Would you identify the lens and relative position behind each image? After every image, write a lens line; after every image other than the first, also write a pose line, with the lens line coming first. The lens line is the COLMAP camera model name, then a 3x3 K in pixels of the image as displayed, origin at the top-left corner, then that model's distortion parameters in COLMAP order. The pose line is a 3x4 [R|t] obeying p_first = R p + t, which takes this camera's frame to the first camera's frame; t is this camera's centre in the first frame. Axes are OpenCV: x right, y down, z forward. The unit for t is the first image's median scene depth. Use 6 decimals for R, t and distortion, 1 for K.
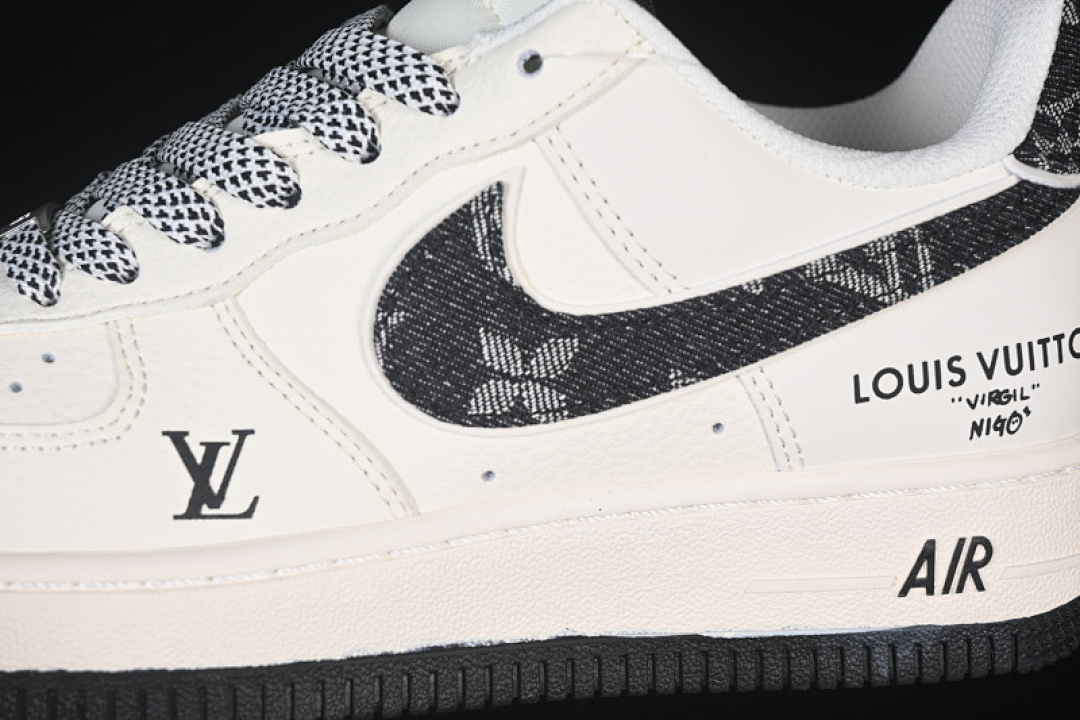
lens RADIAL K [[2400.0, 0, 543.3], [0, 2400.0, 362.9], [0, 0, 1]] dist [0.032315, 0.000000]
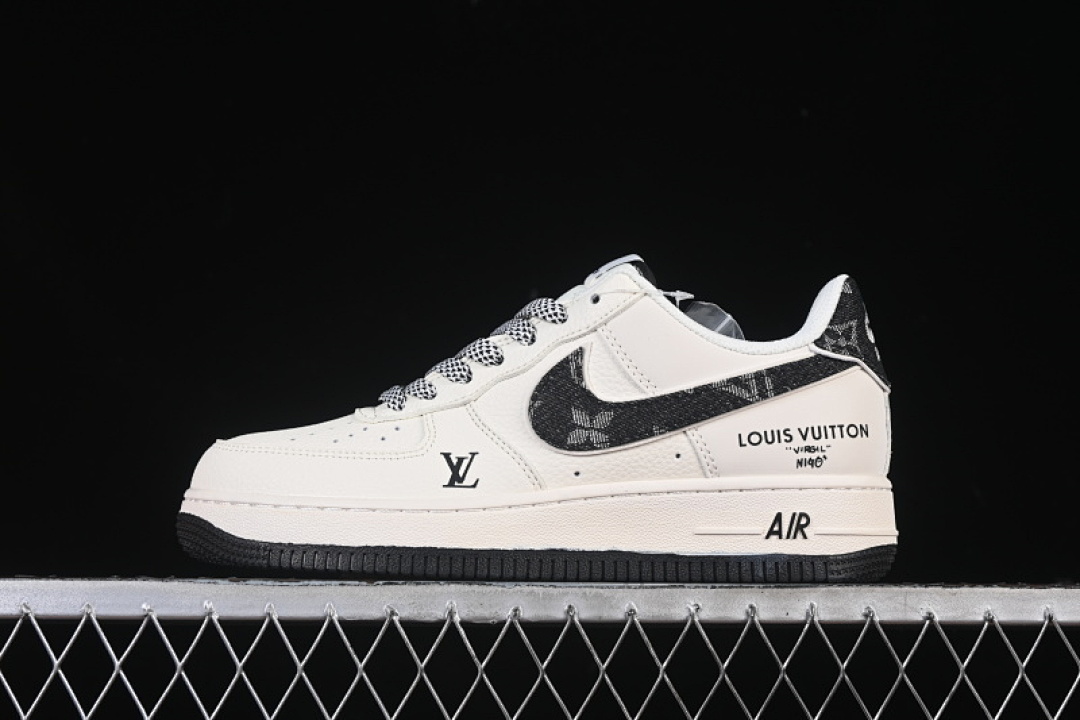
lens RADIAL K [[2400.0, 0, 540.8], [0, 2400.0, 355.6], [0, 0, 1]] dist [0.032315, 0.000000]
pose [[0.978291, -0.022998, -0.205954, 0.424455], [-0.037712, 0.957473, -0.286048, 0.604043], [0.203774, 0.287605, 0.935820, -1.216116]]
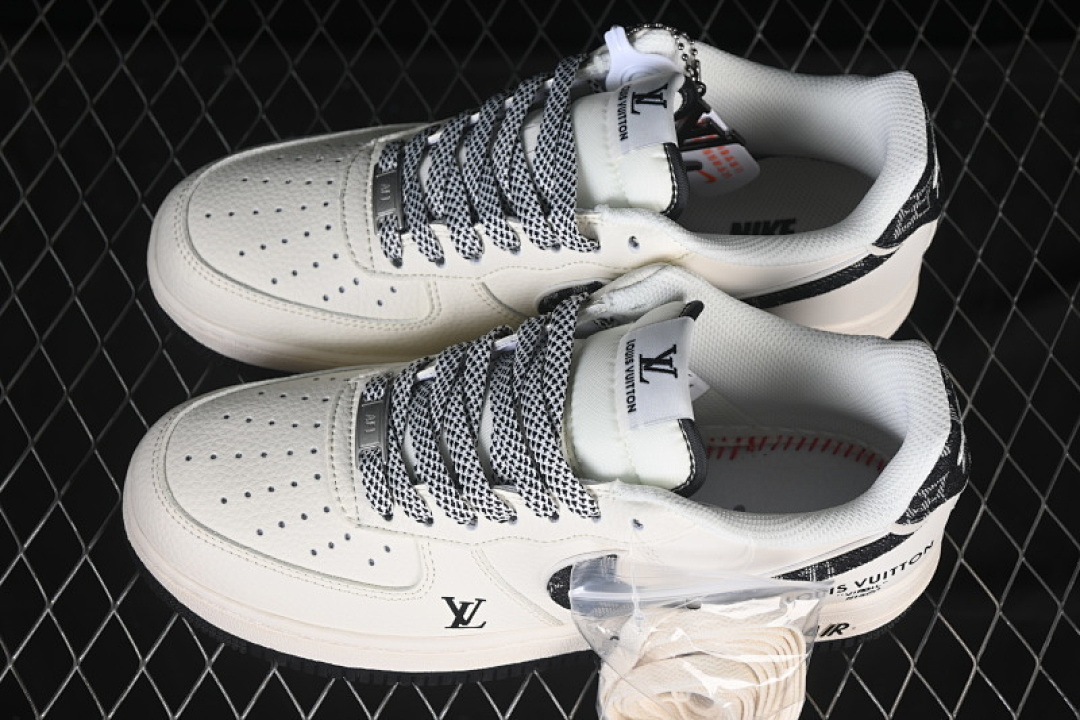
lens RADIAL K [[2400.0, 0, 536.1], [0, 2400.0, 359.9], [0, 0, 1]] dist [0.032315, 0.000000]
pose [[0.990587, 0.135249, -0.021074, -0.061889], [-0.075406, 0.667687, 0.740613, -1.610709], [0.114239, -0.732053, 0.671601, -0.219529]]
